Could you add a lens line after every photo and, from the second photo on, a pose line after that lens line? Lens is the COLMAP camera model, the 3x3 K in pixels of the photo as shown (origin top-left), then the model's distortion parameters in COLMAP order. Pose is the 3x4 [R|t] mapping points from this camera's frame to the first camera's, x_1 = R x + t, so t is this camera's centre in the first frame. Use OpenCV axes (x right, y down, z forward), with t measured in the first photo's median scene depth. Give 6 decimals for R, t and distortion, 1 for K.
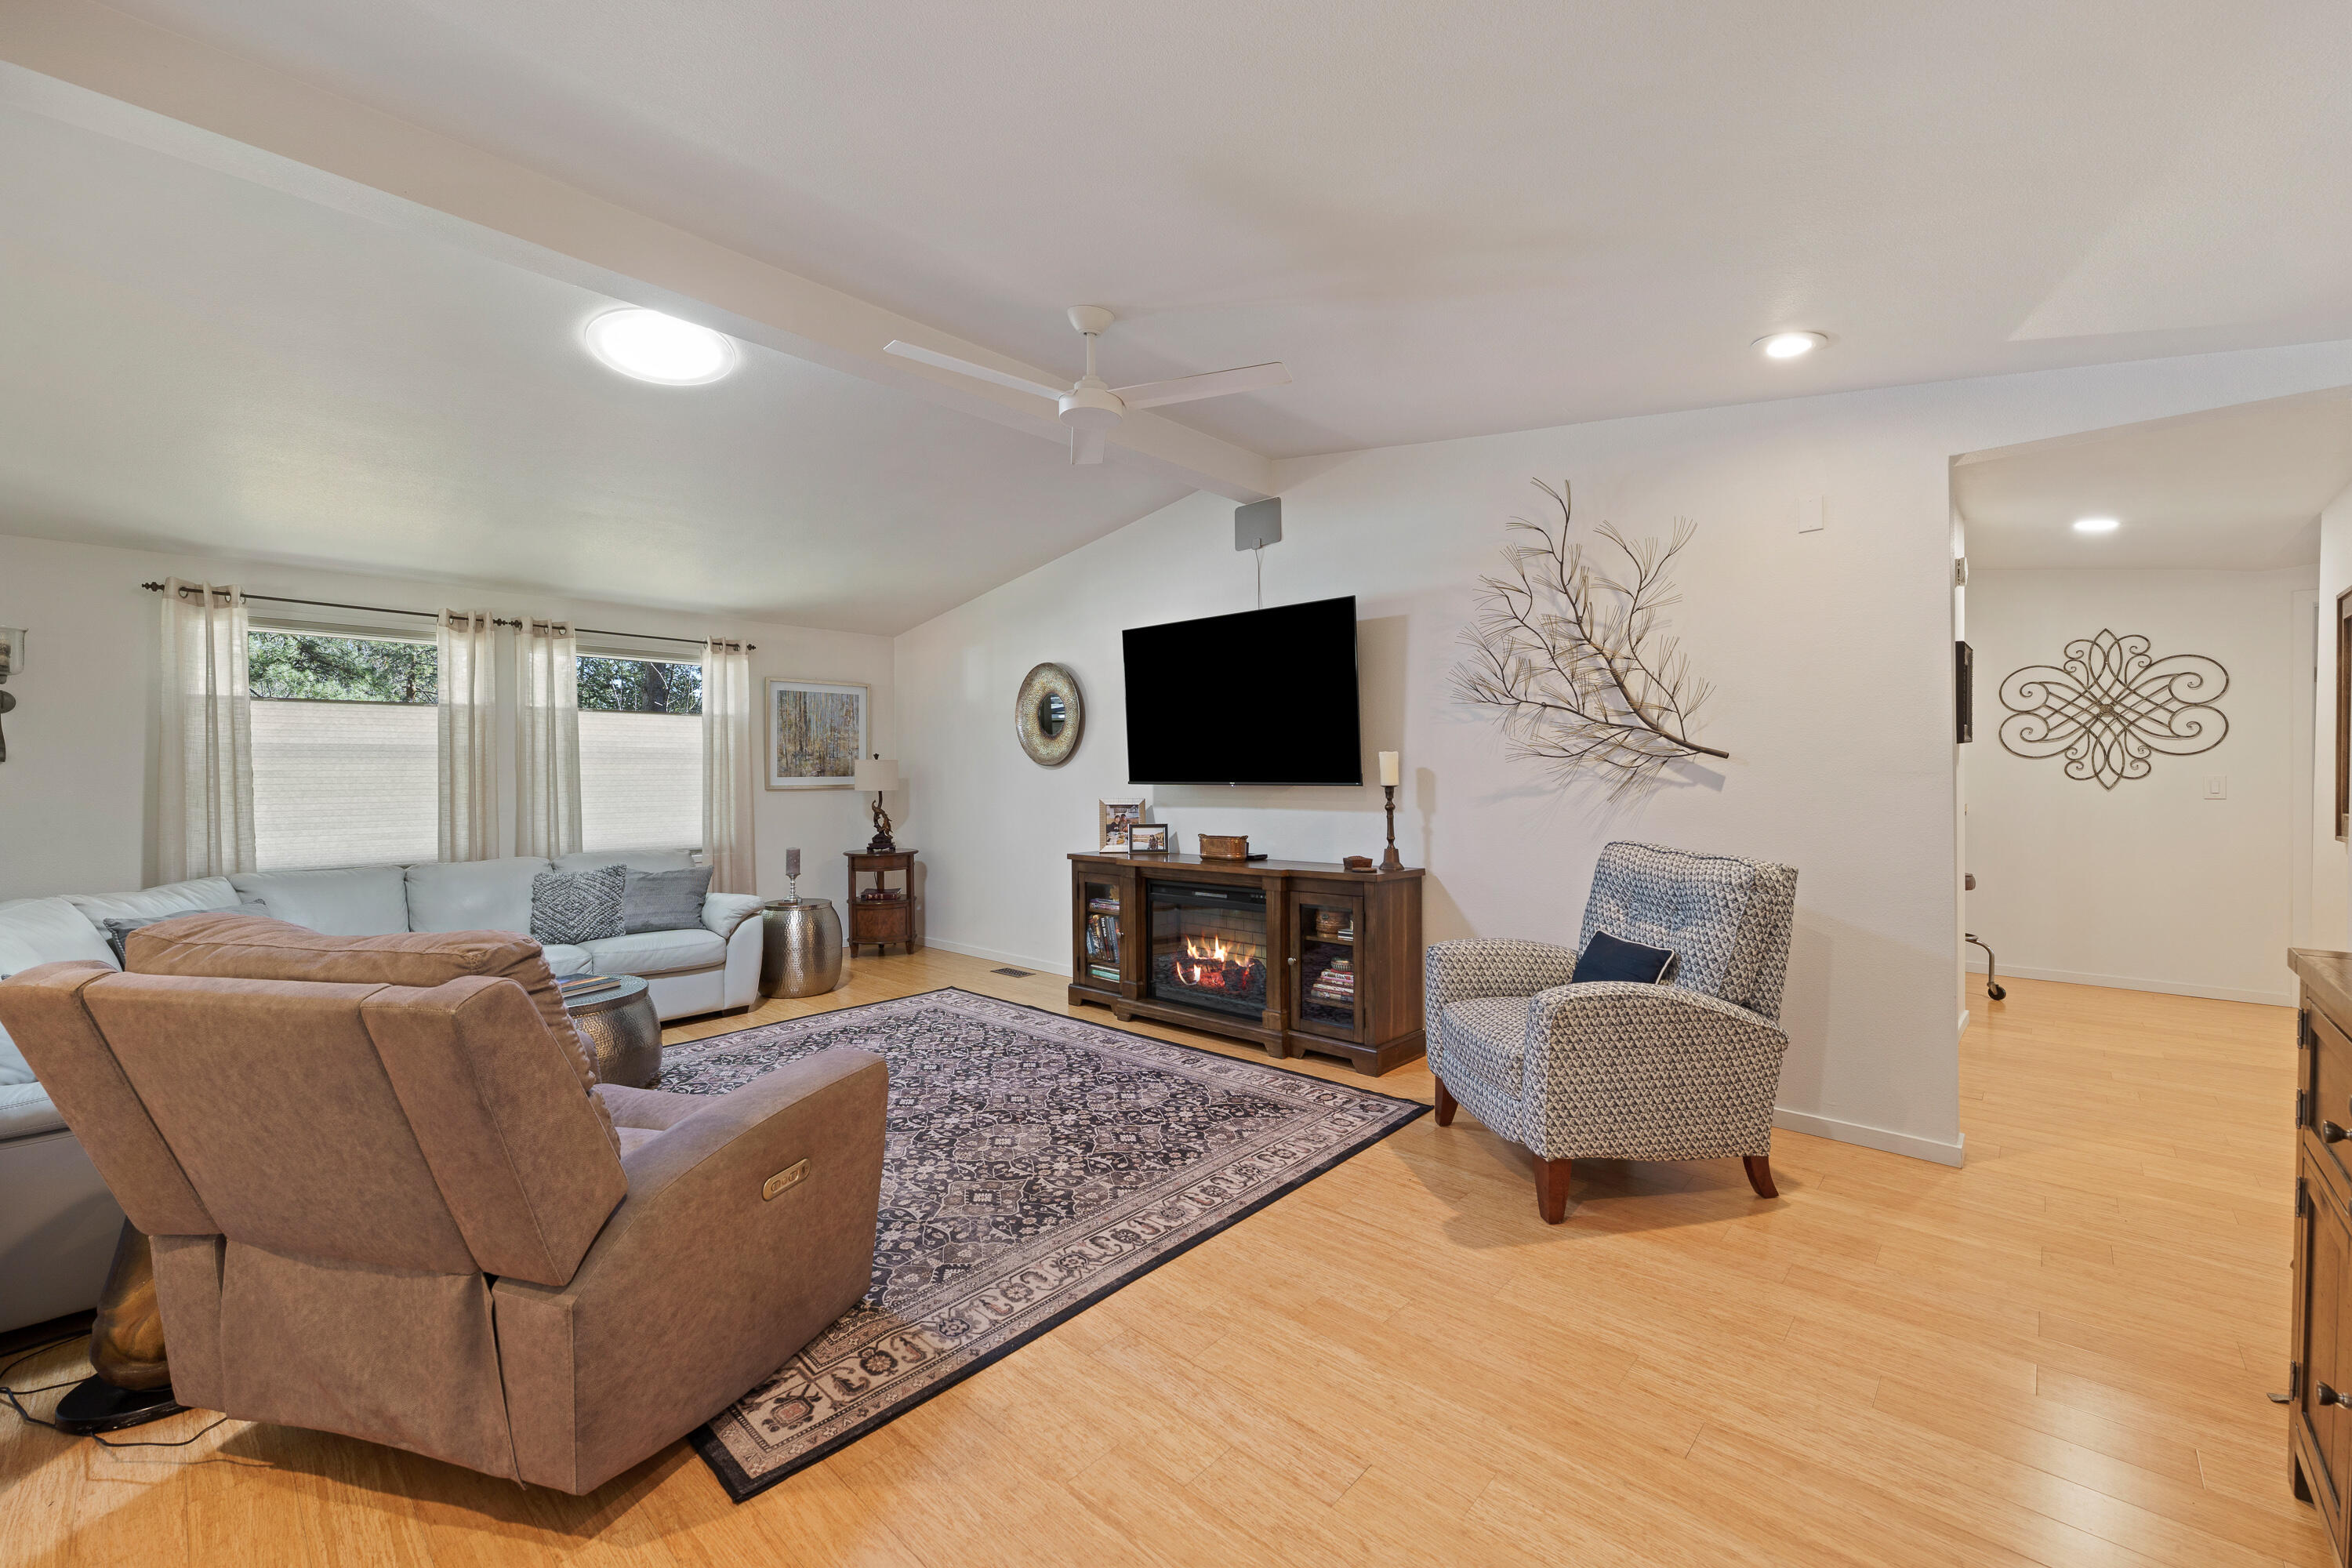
lens RADIAL K [[933.0, 0, 1182.6], [0, 933.0, 785.0], [0, 0, 1]] dist [-0.000349, 0.000072]
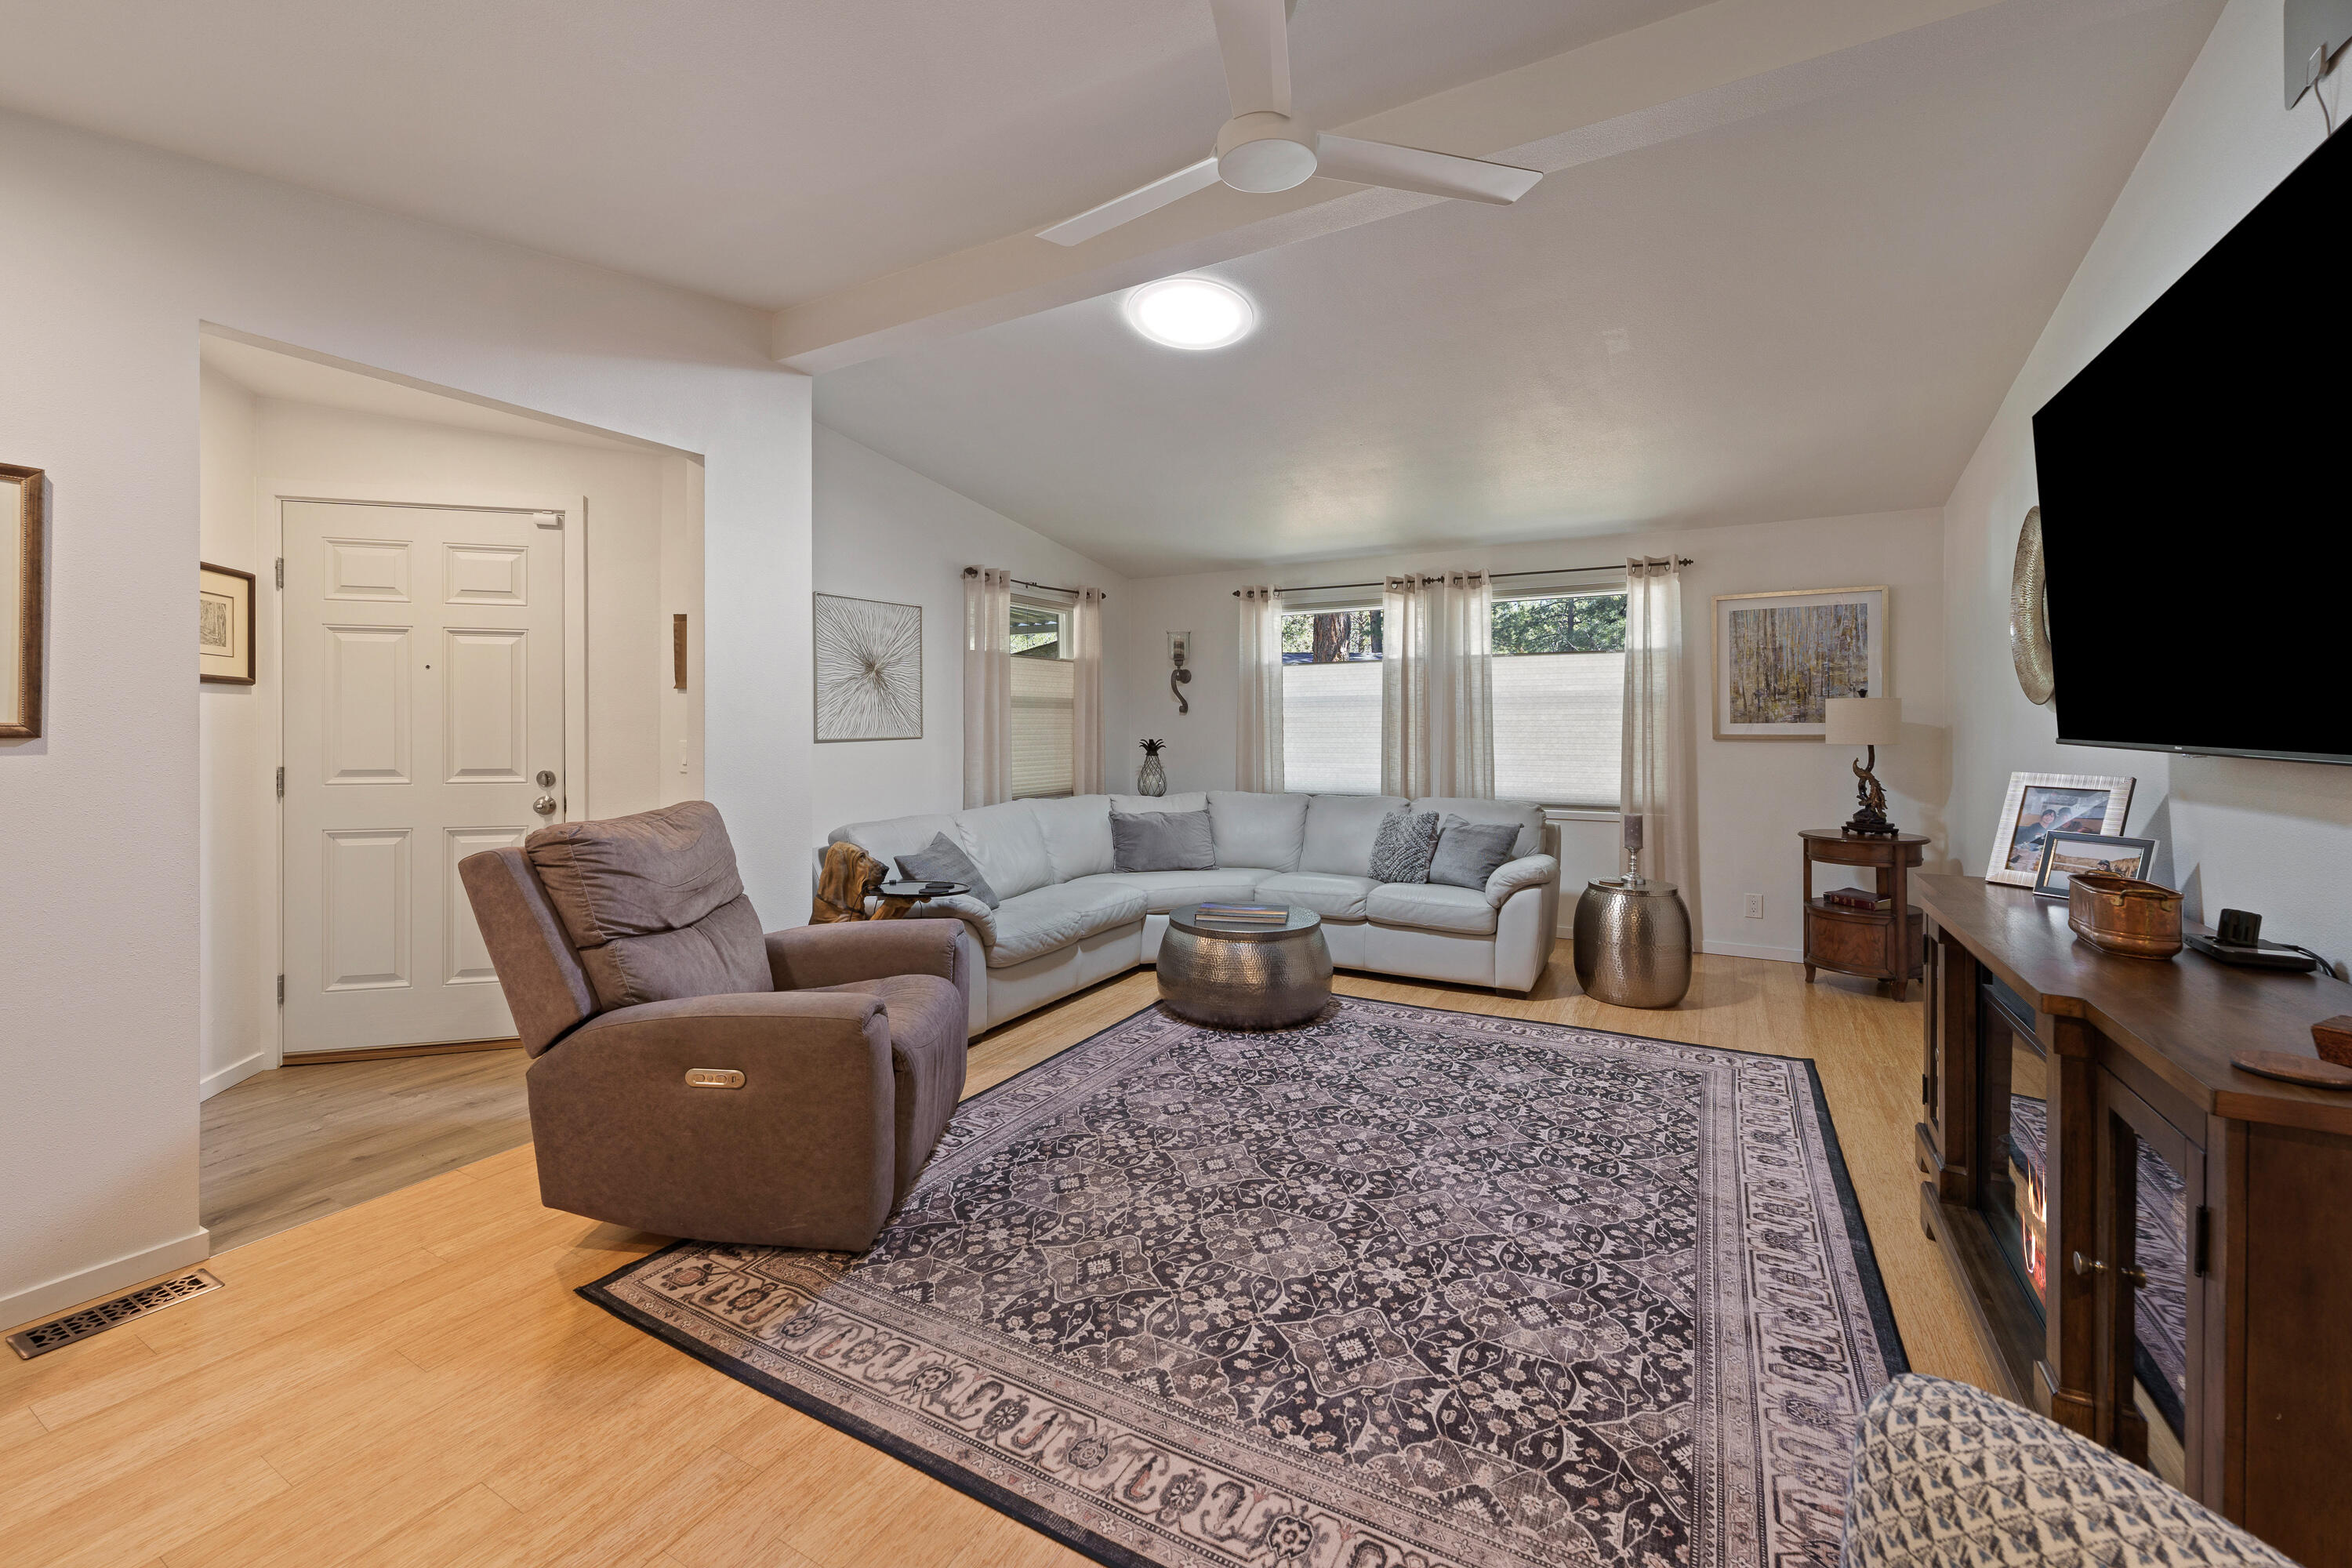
lens RADIAL K [[964.0, 0, 1163.3], [0, 964.0, 733.1], [0, 0, 1]] dist [0.001019, 0.000153]
pose [[0.221952, 0.016510, -0.974918, 0.393991], [-0.008670, 0.999851, 0.014959, -0.013443], [0.975019, 0.005133, 0.222062, 0.588913]]
